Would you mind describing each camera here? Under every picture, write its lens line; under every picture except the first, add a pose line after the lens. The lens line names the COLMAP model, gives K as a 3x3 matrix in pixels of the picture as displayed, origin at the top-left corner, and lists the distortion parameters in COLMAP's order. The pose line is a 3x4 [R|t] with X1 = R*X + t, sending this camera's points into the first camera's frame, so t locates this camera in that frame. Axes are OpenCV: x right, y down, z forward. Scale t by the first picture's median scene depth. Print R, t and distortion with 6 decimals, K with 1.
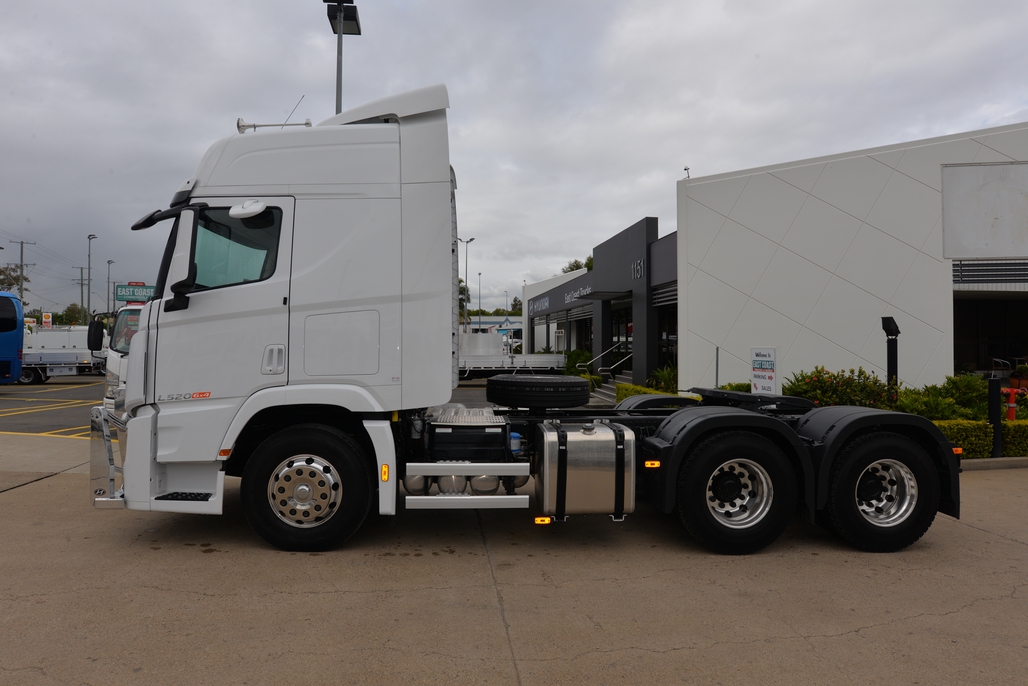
lens RADIAL K [[598.3, 0, 515.0], [0, 598.3, 342.5], [0, 0, 1]] dist [-0.067988, 0.024024]
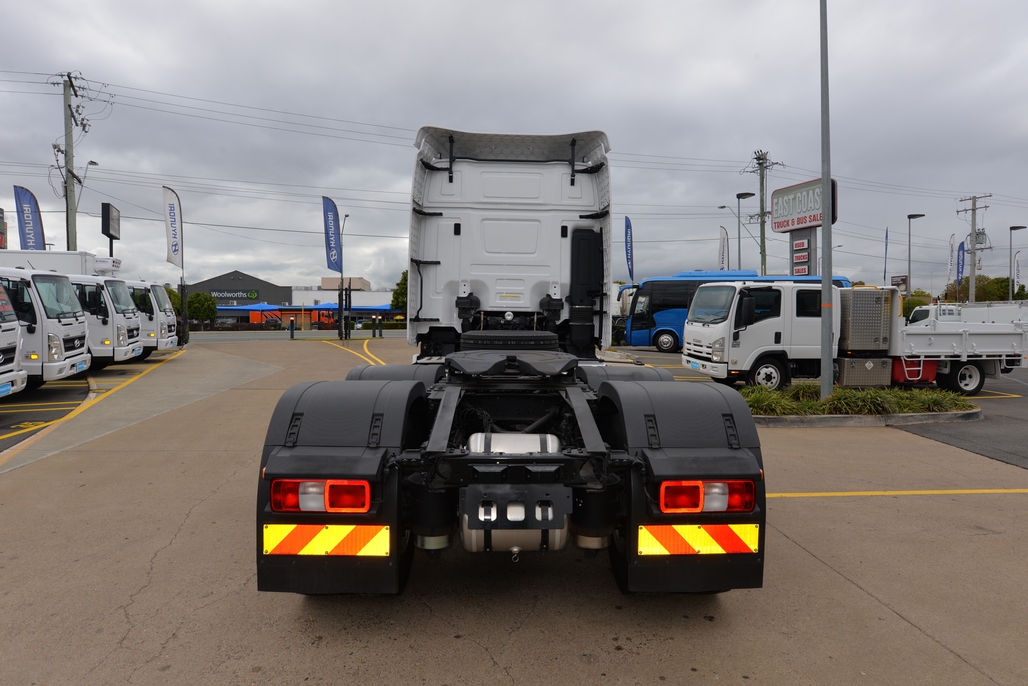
lens RADIAL K [[598.3, 0, 517.9], [0, 598.3, 332.1], [0, 0, 1]] dist [-0.067988, 0.024024]
pose [[-0.050035, 0.006866, -0.998724, 1.424443], [0.006593, 0.999957, 0.006544, 0.067584], [0.998726, -0.006257, -0.050078, 1.388519]]
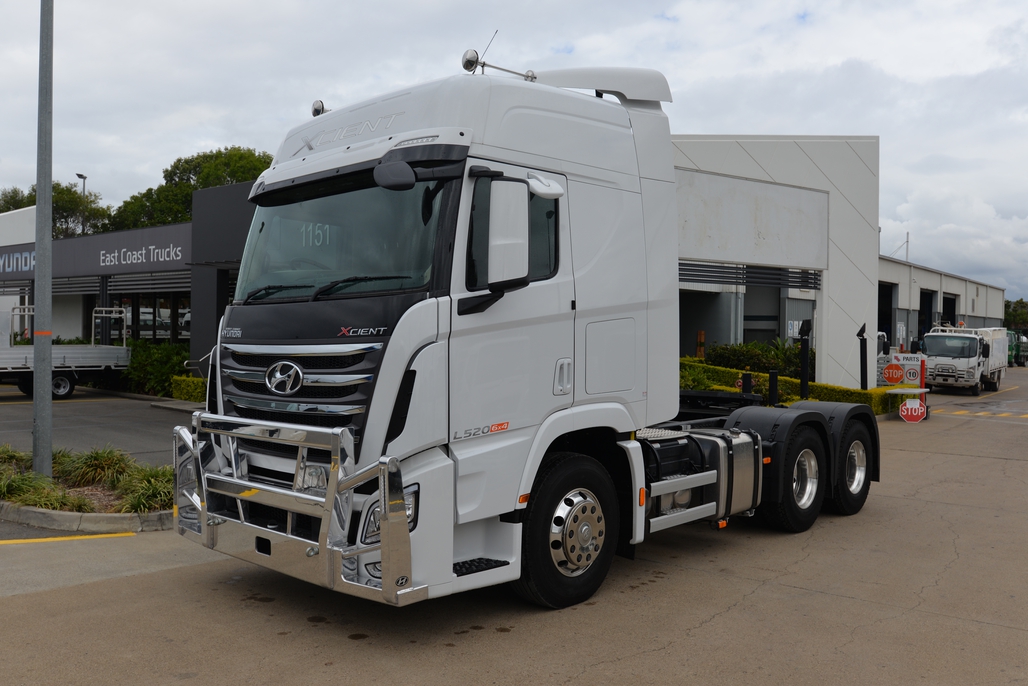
lens RADIAL K [[857.6, 0, 513.2], [0, 857.6, 348.2], [0, 0, 1]] dist [-0.054642, 0.000865]
pose [[0.724473, -0.006248, 0.689275, -1.260435], [-0.015453, 0.999560, 0.025303, -0.039041], [-0.689130, -0.028983, 0.724058, 0.191987]]
